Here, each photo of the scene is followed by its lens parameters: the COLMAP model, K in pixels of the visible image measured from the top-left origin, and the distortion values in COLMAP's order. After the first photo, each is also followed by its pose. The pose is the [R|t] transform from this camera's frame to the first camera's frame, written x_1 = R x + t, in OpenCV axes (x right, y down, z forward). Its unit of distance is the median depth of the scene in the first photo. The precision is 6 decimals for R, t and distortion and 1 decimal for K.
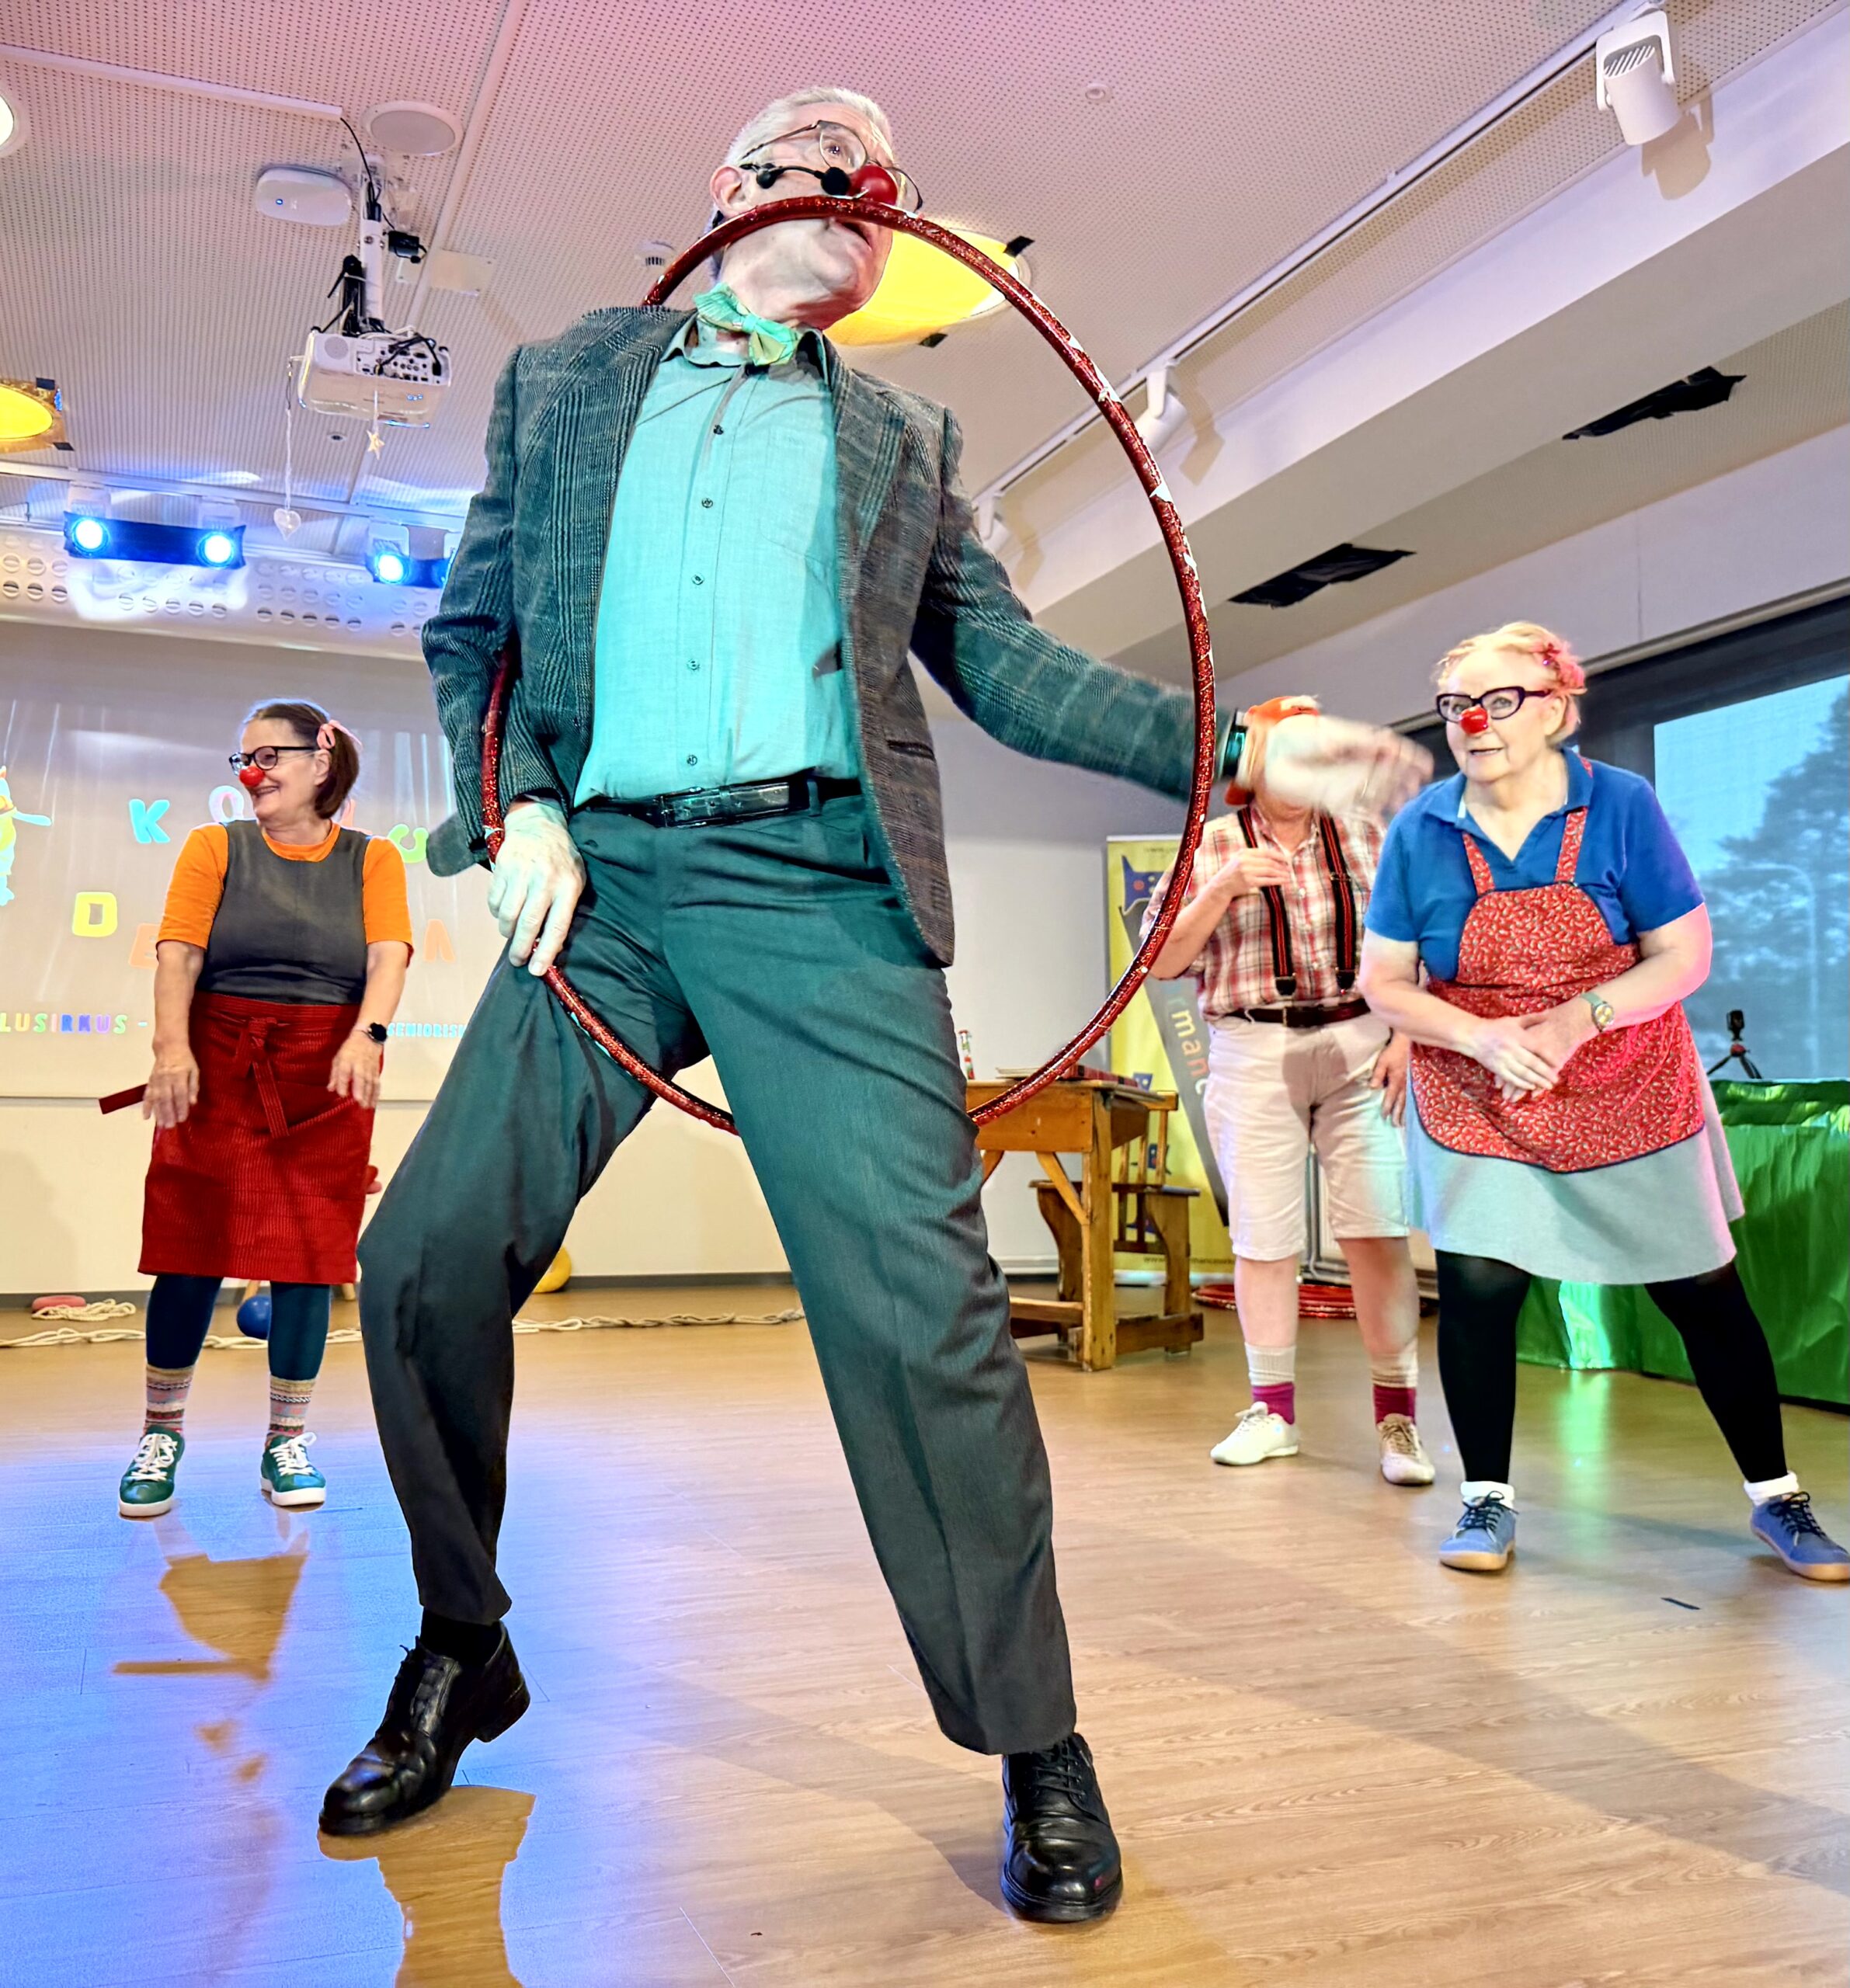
lens RADIAL K [[1907.1, 0, 833.3], [0, 1907.1, 1011.0], [0, 0, 1]] dist [0.006852, 0.000000]
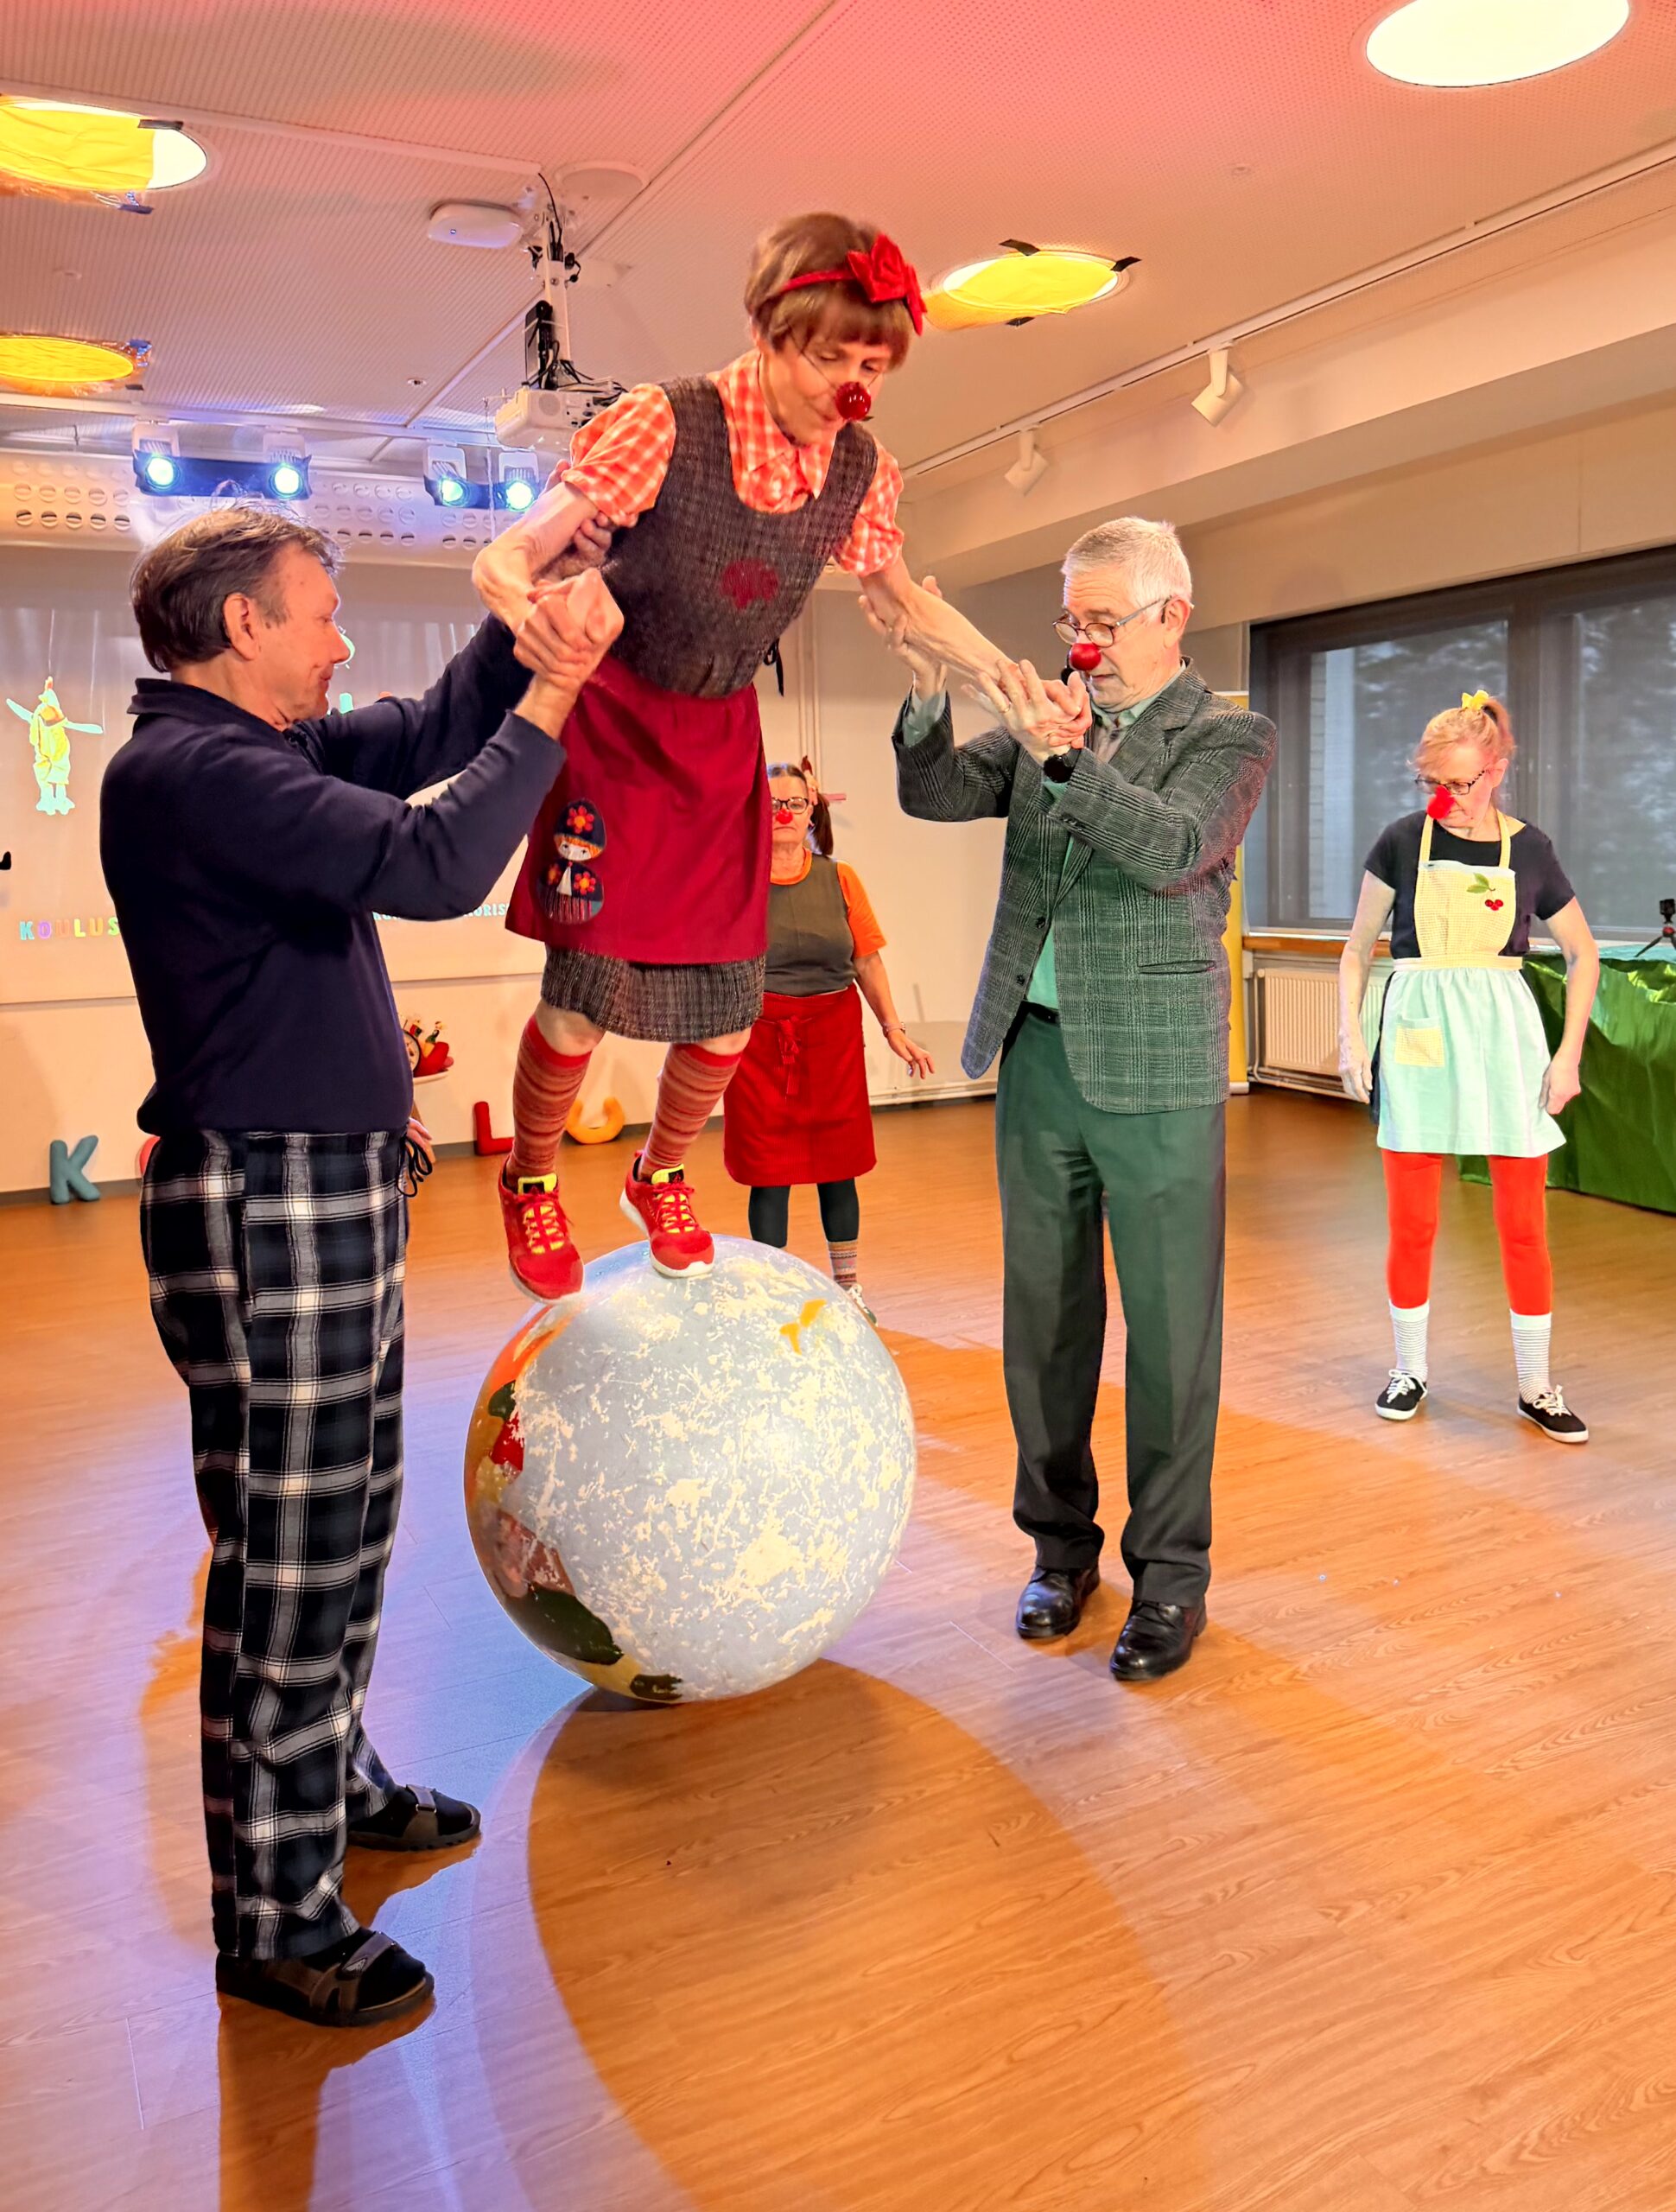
lens RADIAL K [[1812.6, 0, 929.0], [0, 1812.6, 1037.8], [0, 0, 1]] dist [0.013889, -0.039107]
pose [[0.988927, -0.049187, 0.140013, -0.130505], [0.024953, 0.985155, 0.169846, -0.102883], [-0.146288, -0.164472, 0.975474, -0.050166]]
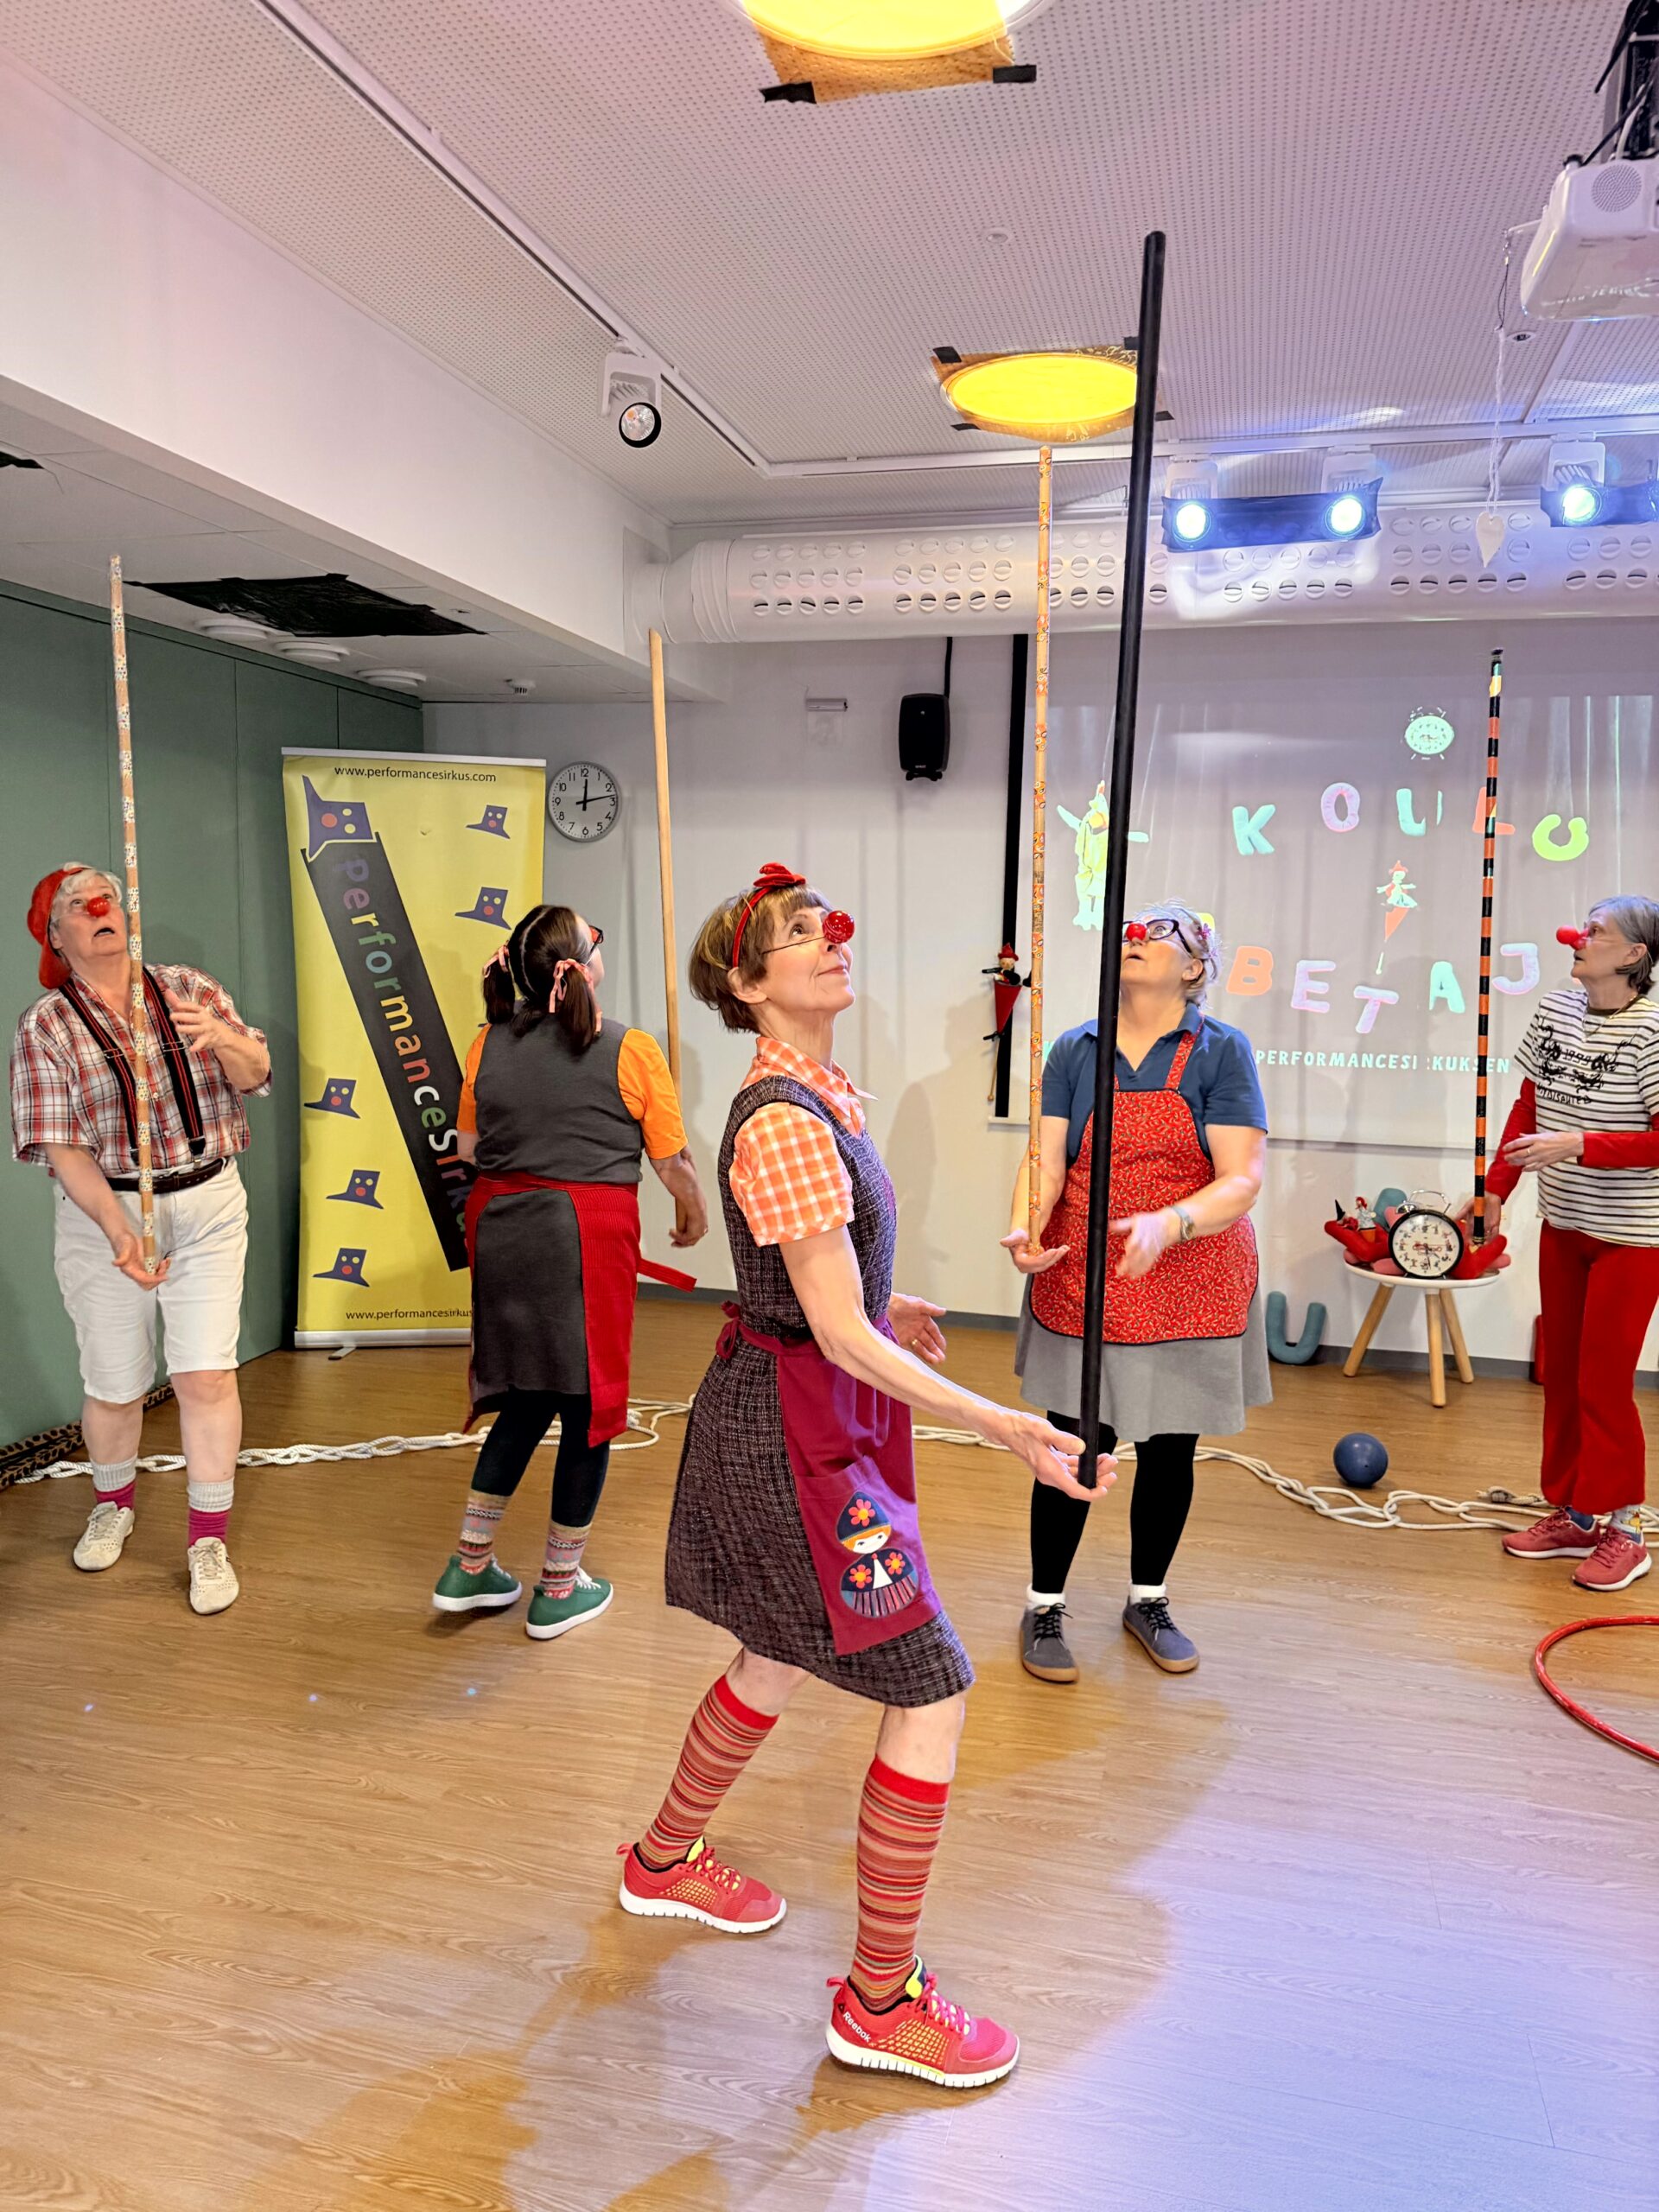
lens RADIAL K [[1580.7, 0, 821.1], [0, 1580.7, 1112.2], [0, 0, 1]] dist [0.027099, -0.054558]
pose [[0.820972, 0.071738, -0.566444, -0.110012], [0.025176, 0.986563, 0.161432, -0.108452], [0.570414, -0.146792, 0.808134, 0.306842]]
